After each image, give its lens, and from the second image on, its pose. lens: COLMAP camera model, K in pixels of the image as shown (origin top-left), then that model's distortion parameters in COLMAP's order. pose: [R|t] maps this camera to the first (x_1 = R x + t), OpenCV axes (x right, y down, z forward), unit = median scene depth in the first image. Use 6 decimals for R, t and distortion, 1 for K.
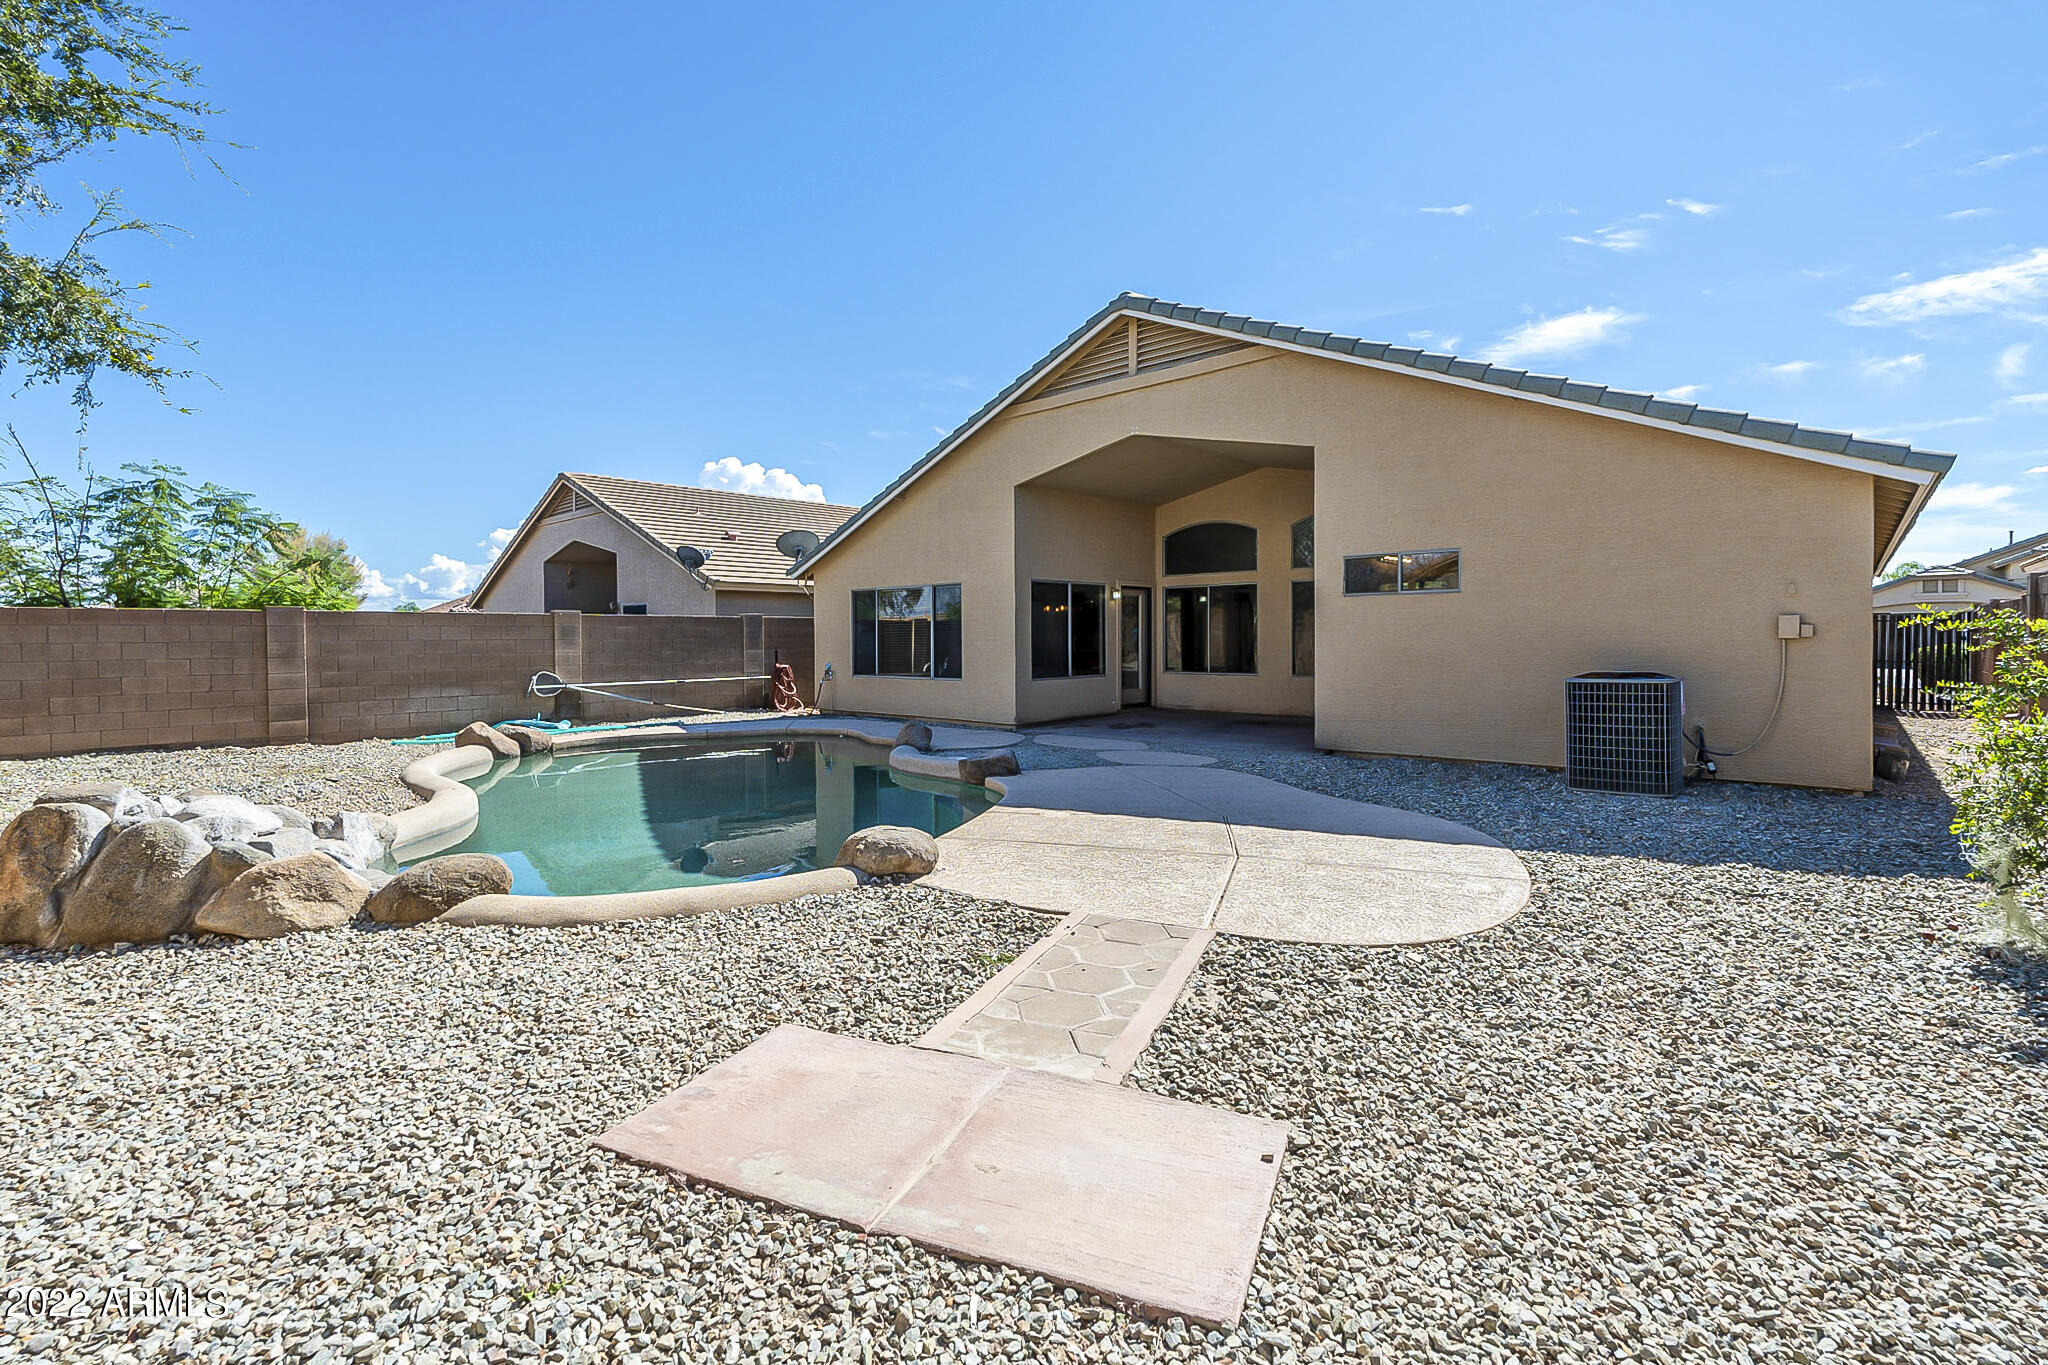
lens RADIAL K [[897.3, 0, 1038.9], [0, 897.3, 648.4], [0, 0, 1]] dist [-0.005383, 0.000547]
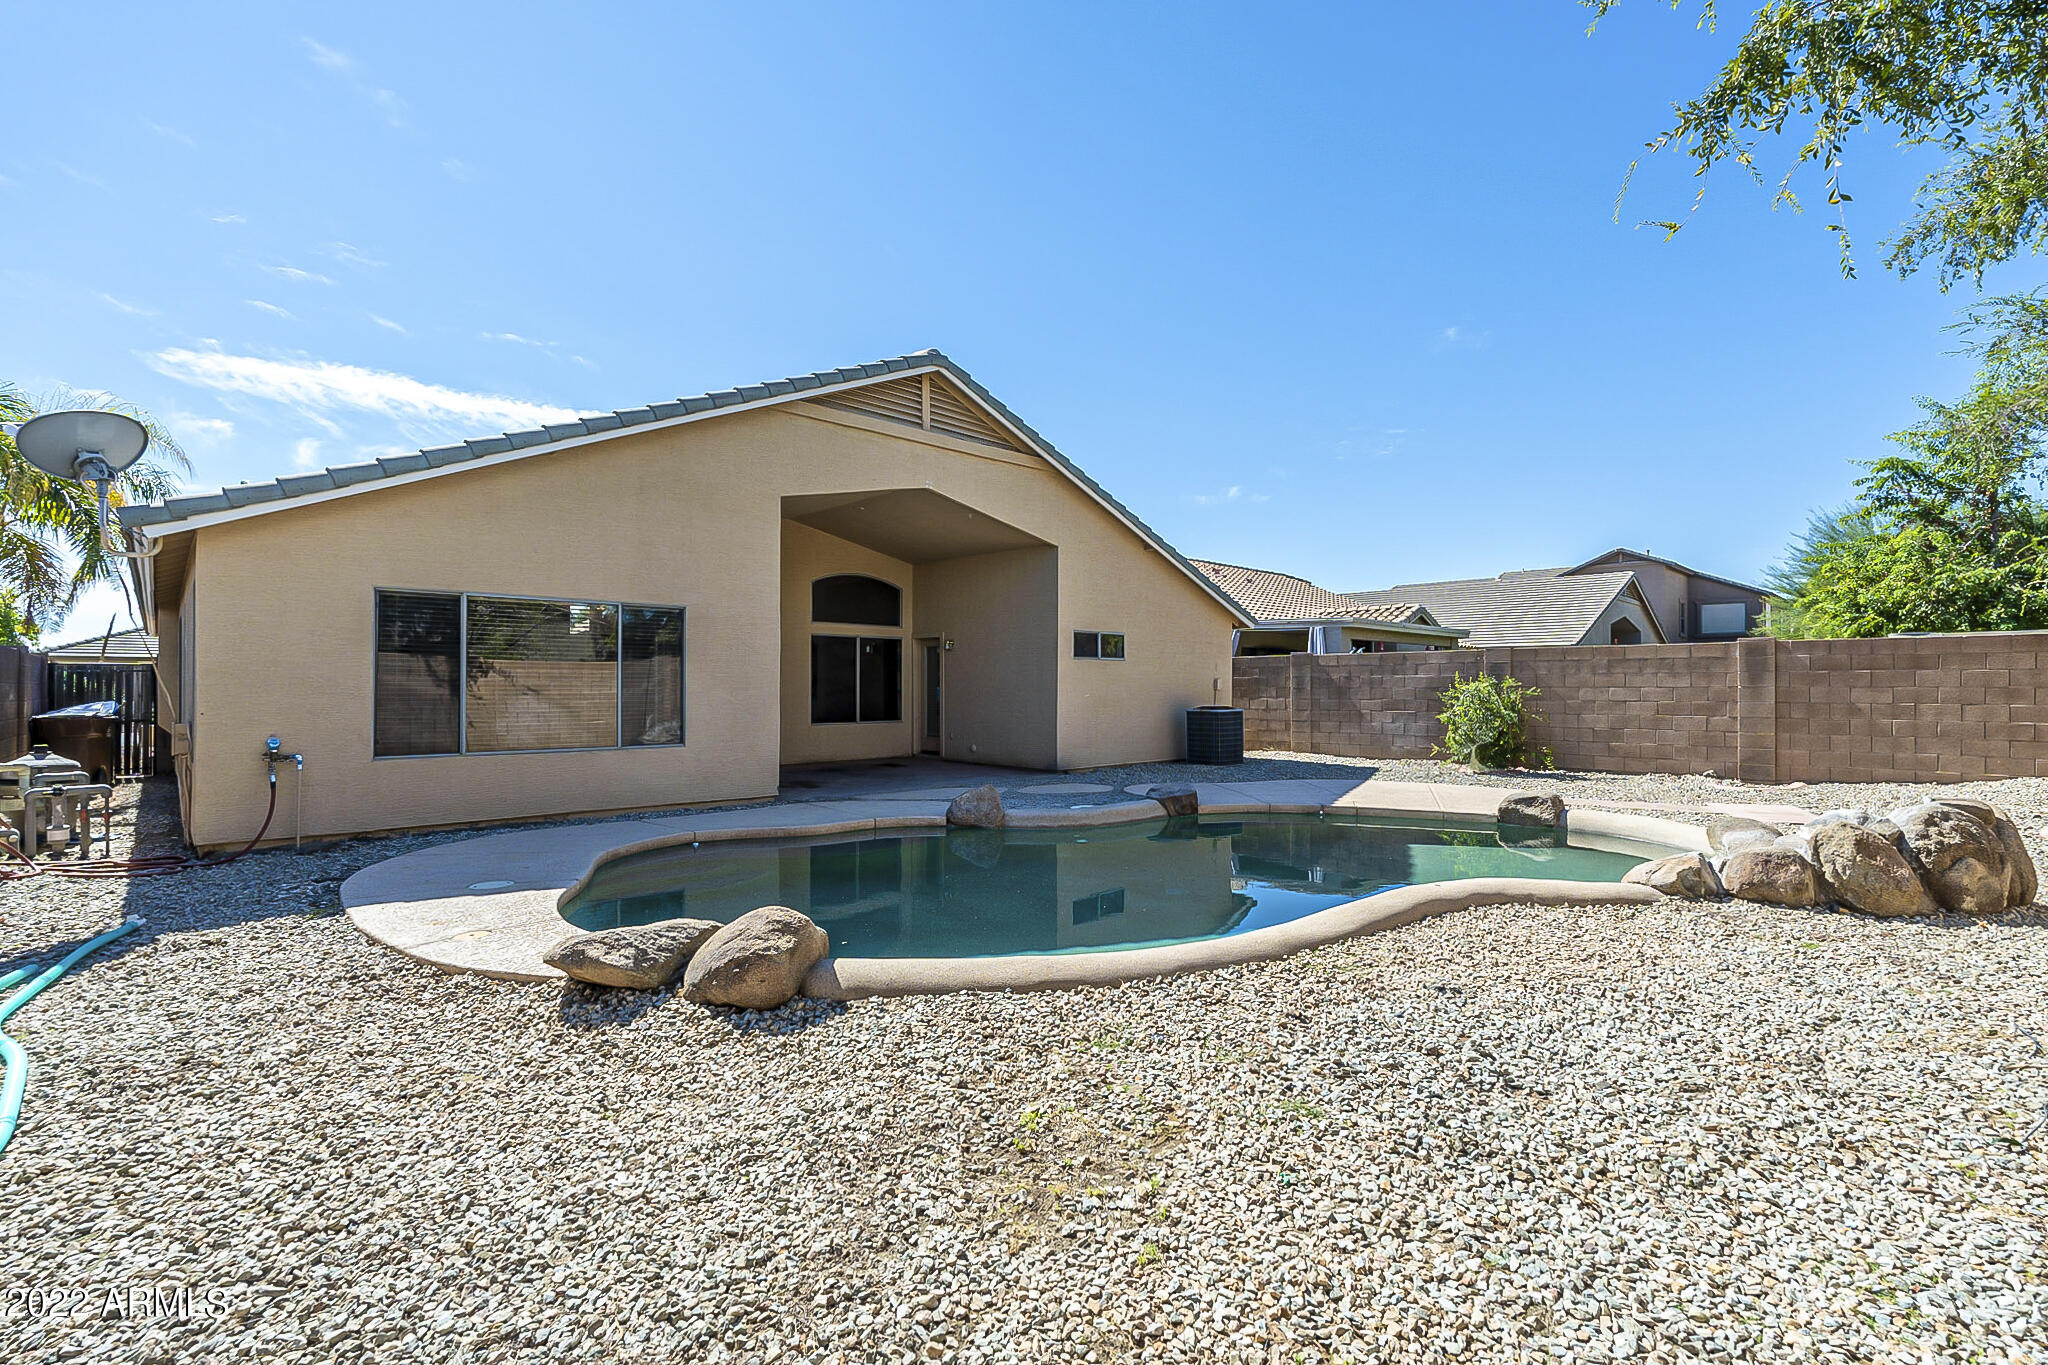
lens RADIAL K [[897.3, 0, 1024.3], [0, 897.3, 690.7], [0, 0, 1]] dist [-0.005383, 0.000547]
pose [[0.101851, 0.001183, 0.994799, -0.806703], [0.008672, 0.999960, -0.002077, -0.004558], [-0.994762, 0.008838, 0.101837, 0.708107]]
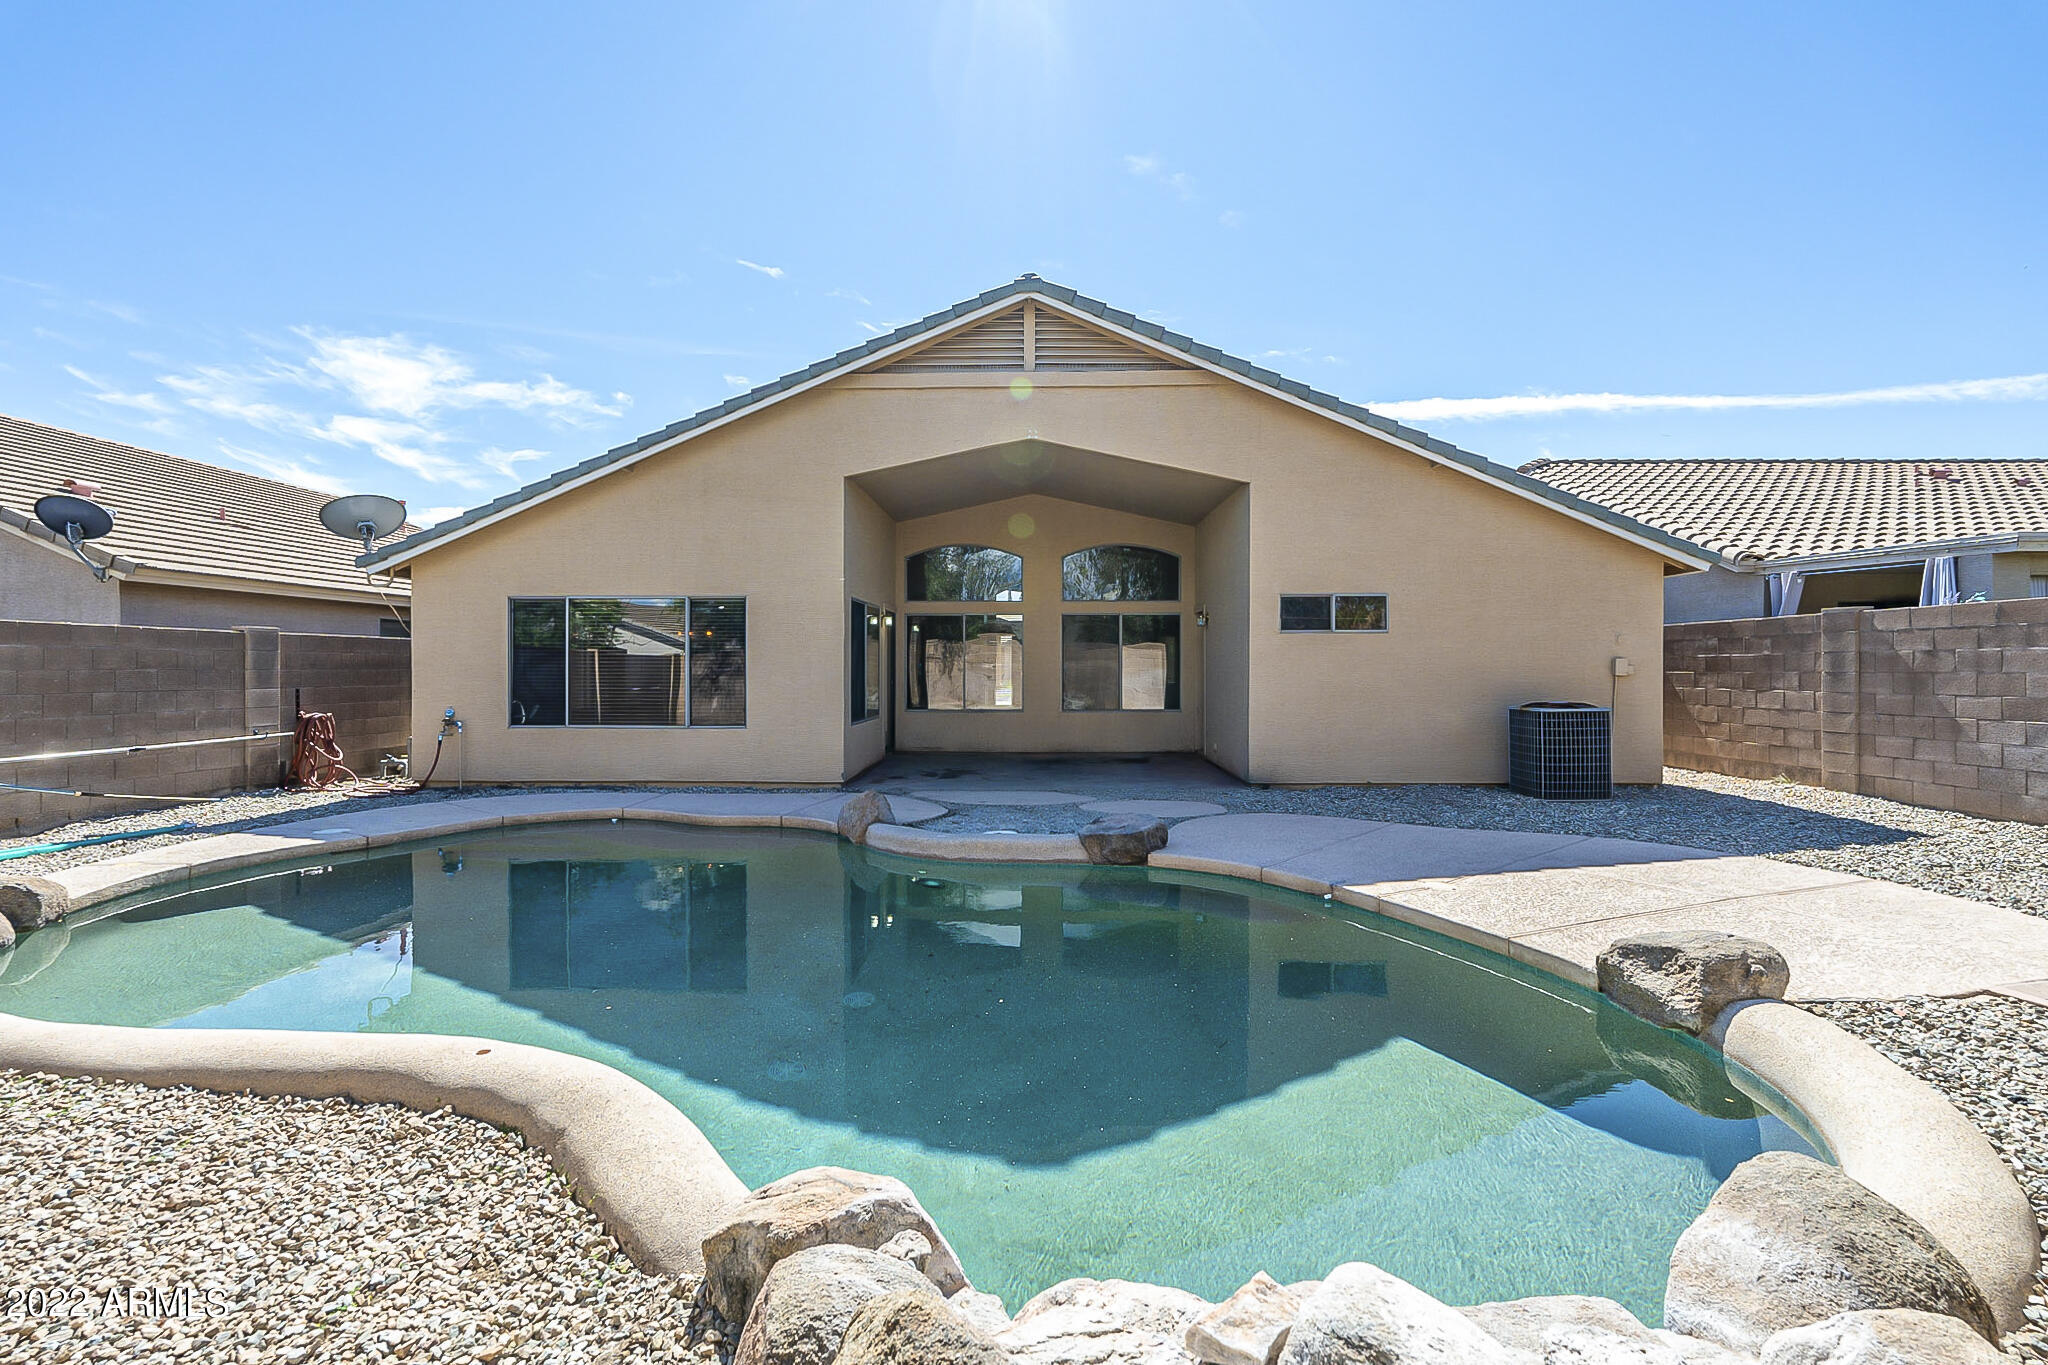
lens RADIAL K [[897.3, 0, 1029.4], [0, 897.3, 669.7], [0, 0, 1]] dist [-0.005383, 0.000547]
pose [[0.766209, 0.004905, 0.642573, -0.407691], [0.002610, 0.999939, -0.010744, -0.004147], [-0.642587, 0.009909, 0.766149, 0.301765]]
